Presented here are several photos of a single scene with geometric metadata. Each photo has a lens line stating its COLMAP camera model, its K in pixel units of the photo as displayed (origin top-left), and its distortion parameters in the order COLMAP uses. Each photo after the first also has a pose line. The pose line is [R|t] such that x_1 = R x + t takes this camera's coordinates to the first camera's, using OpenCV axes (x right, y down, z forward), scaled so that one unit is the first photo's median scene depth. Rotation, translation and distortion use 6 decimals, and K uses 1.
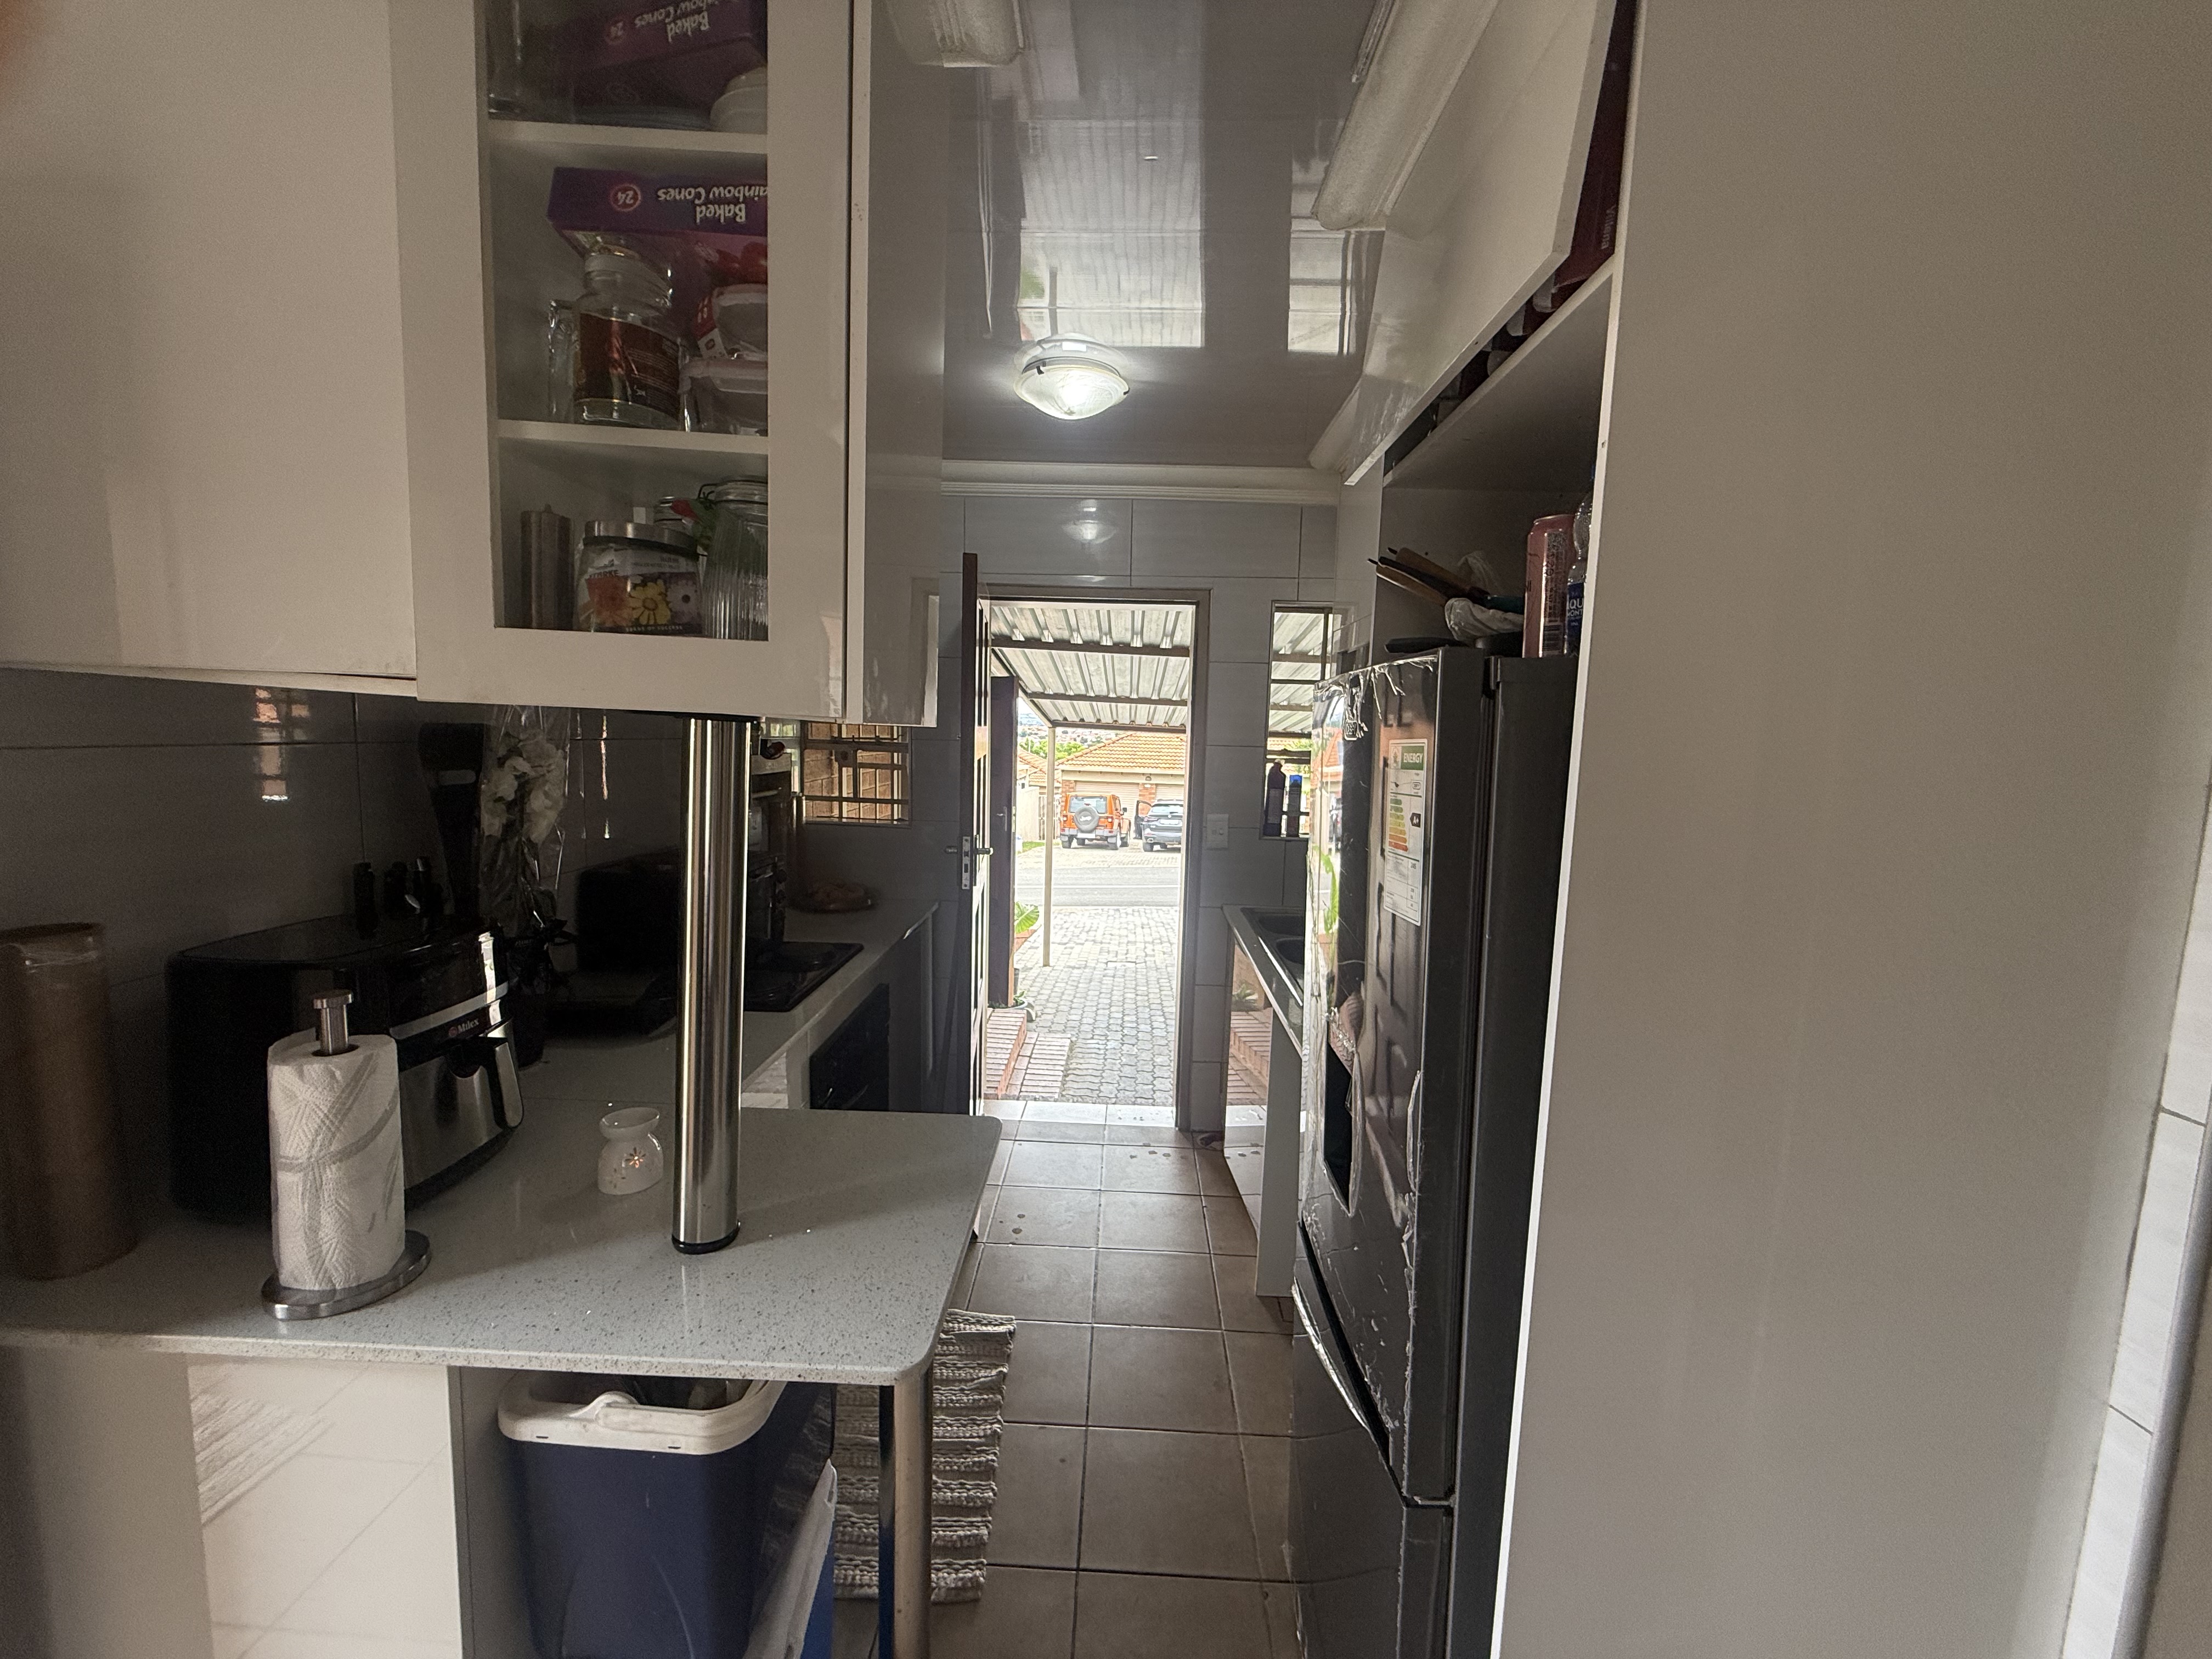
lens RADIAL K [[884.7, 0, 1102.8], [0, 884.7, 847.2], [0, 0, 1]] dist [0.001654, -0.000965]
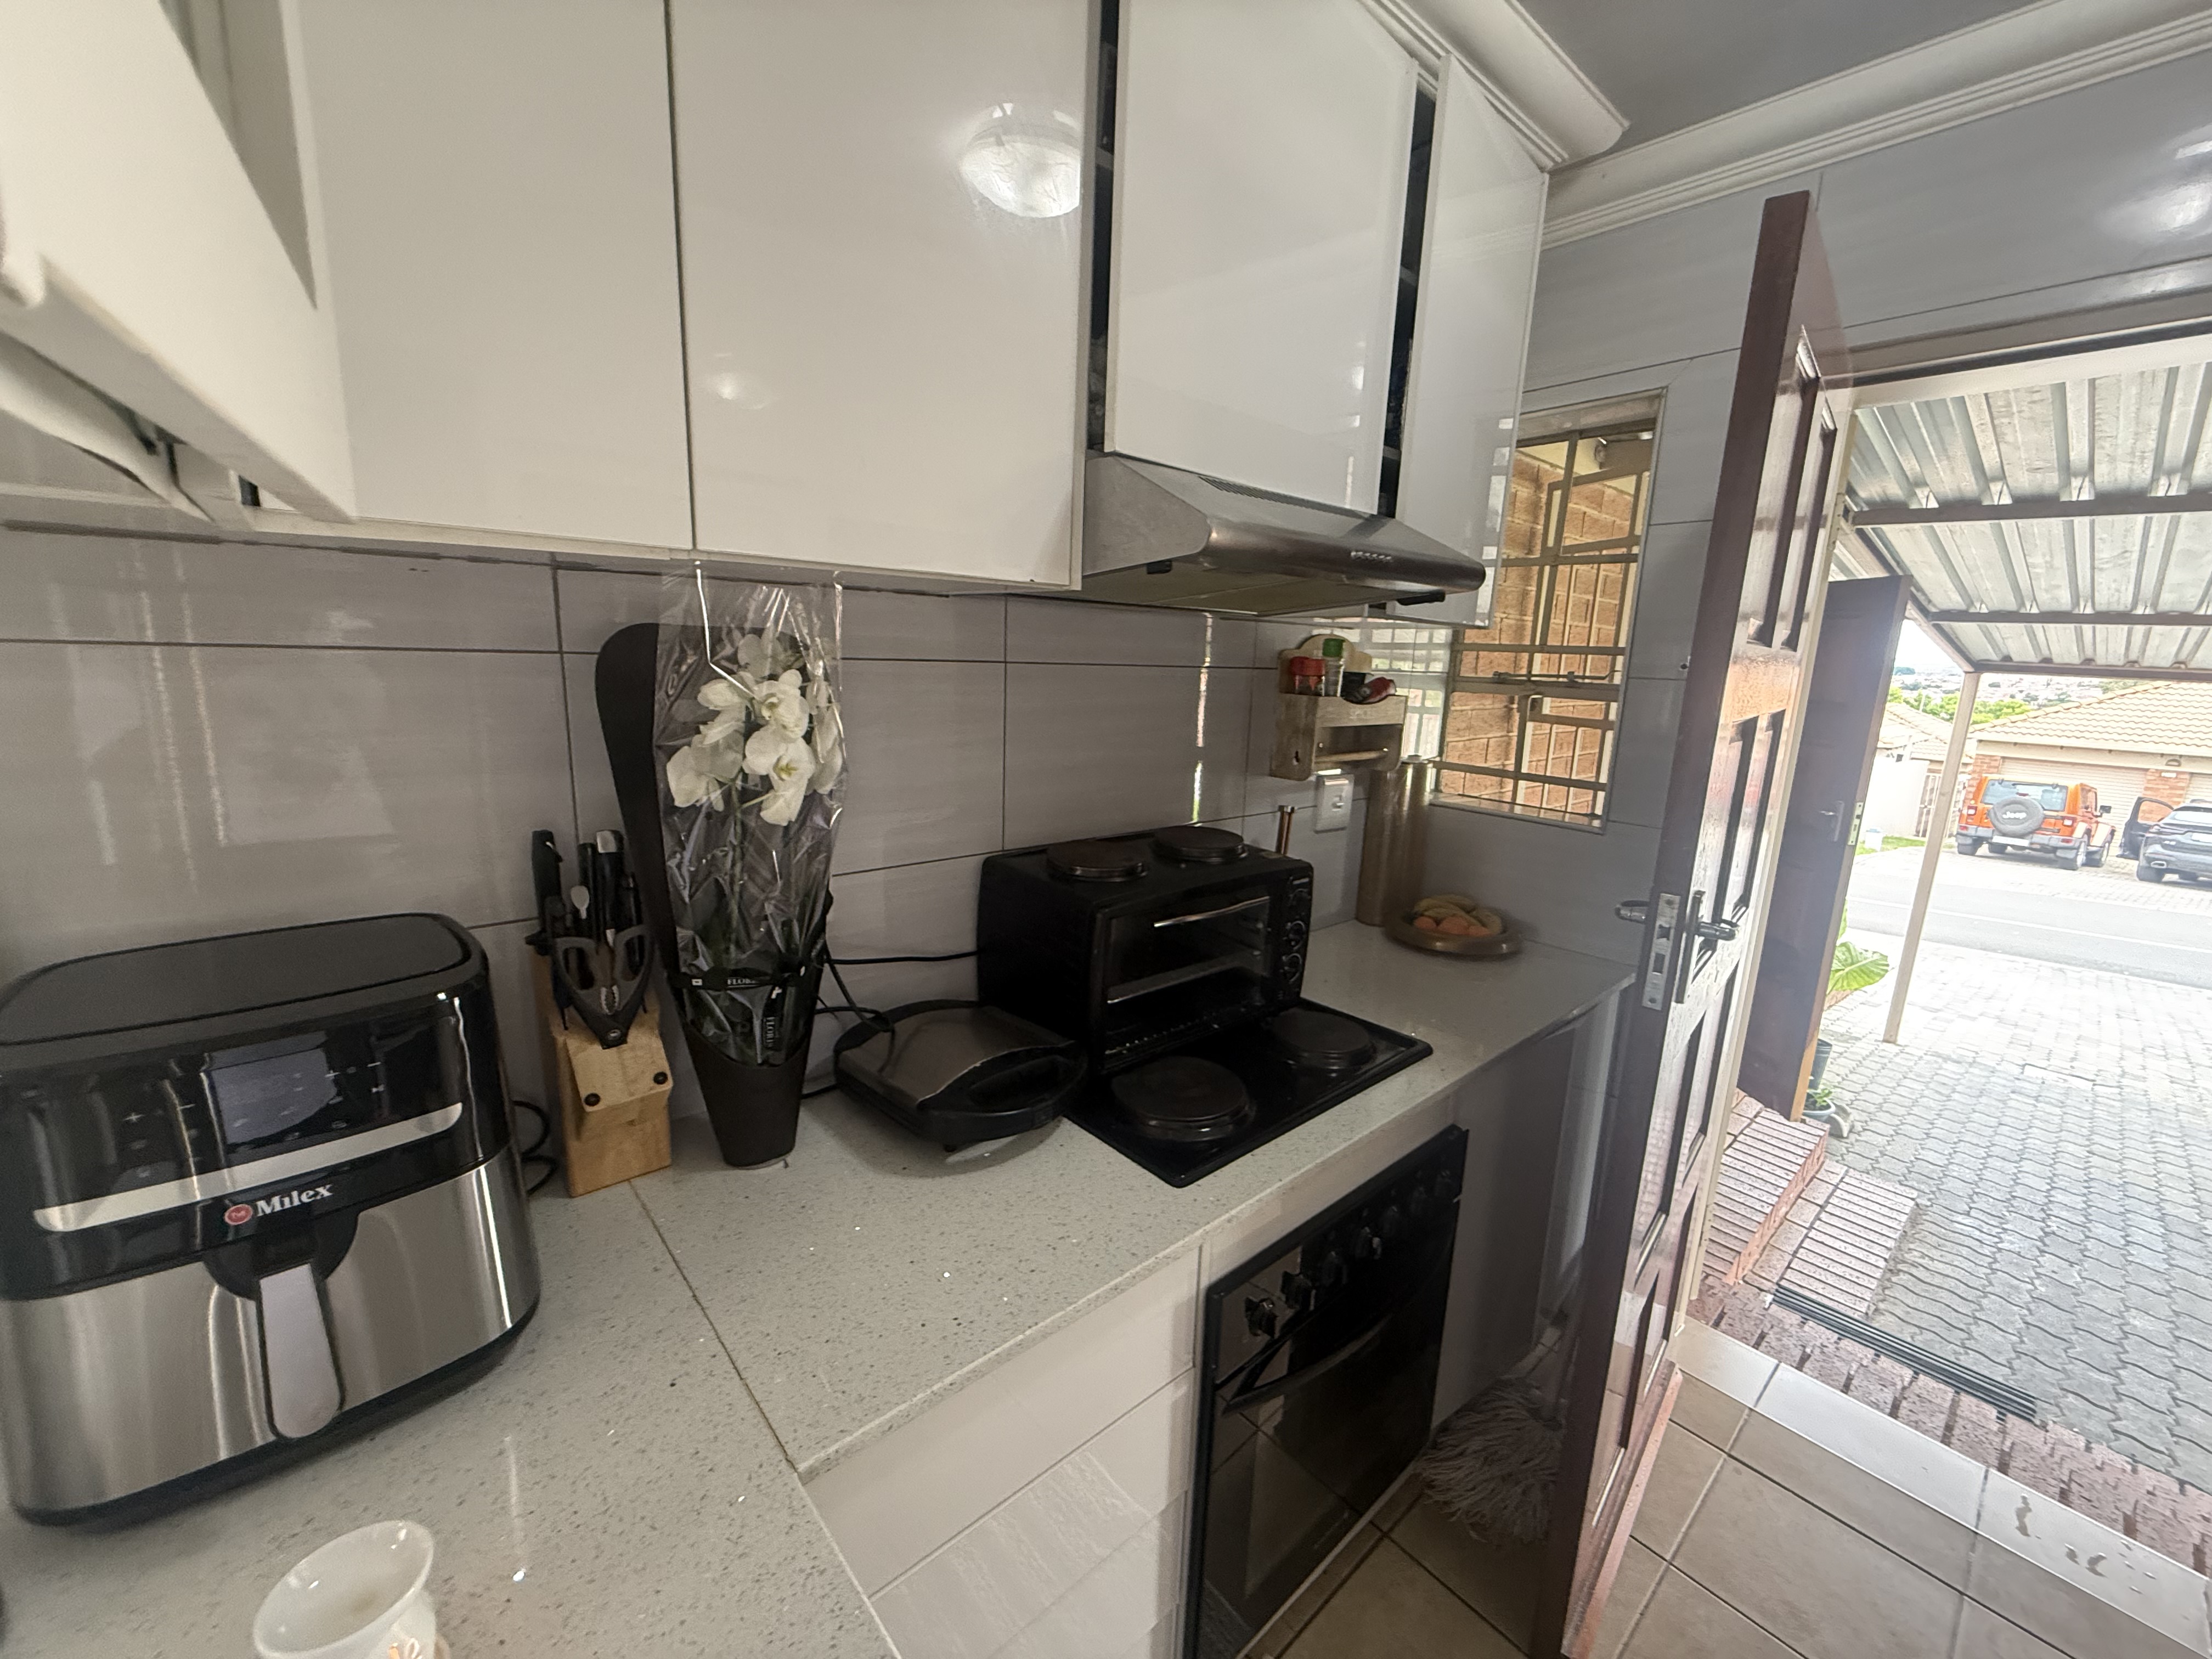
lens RADIAL K [[884.7, 0, 1100.2], [0, 884.7, 829.5], [0, 0, 1]] dist [0.001654, -0.000965]
pose [[0.677804, 0.137616, -0.722249, -0.011410], [-0.108461, 0.990295, 0.086903, -0.018022], [0.727199, 0.019433, 0.686152, 0.171652]]
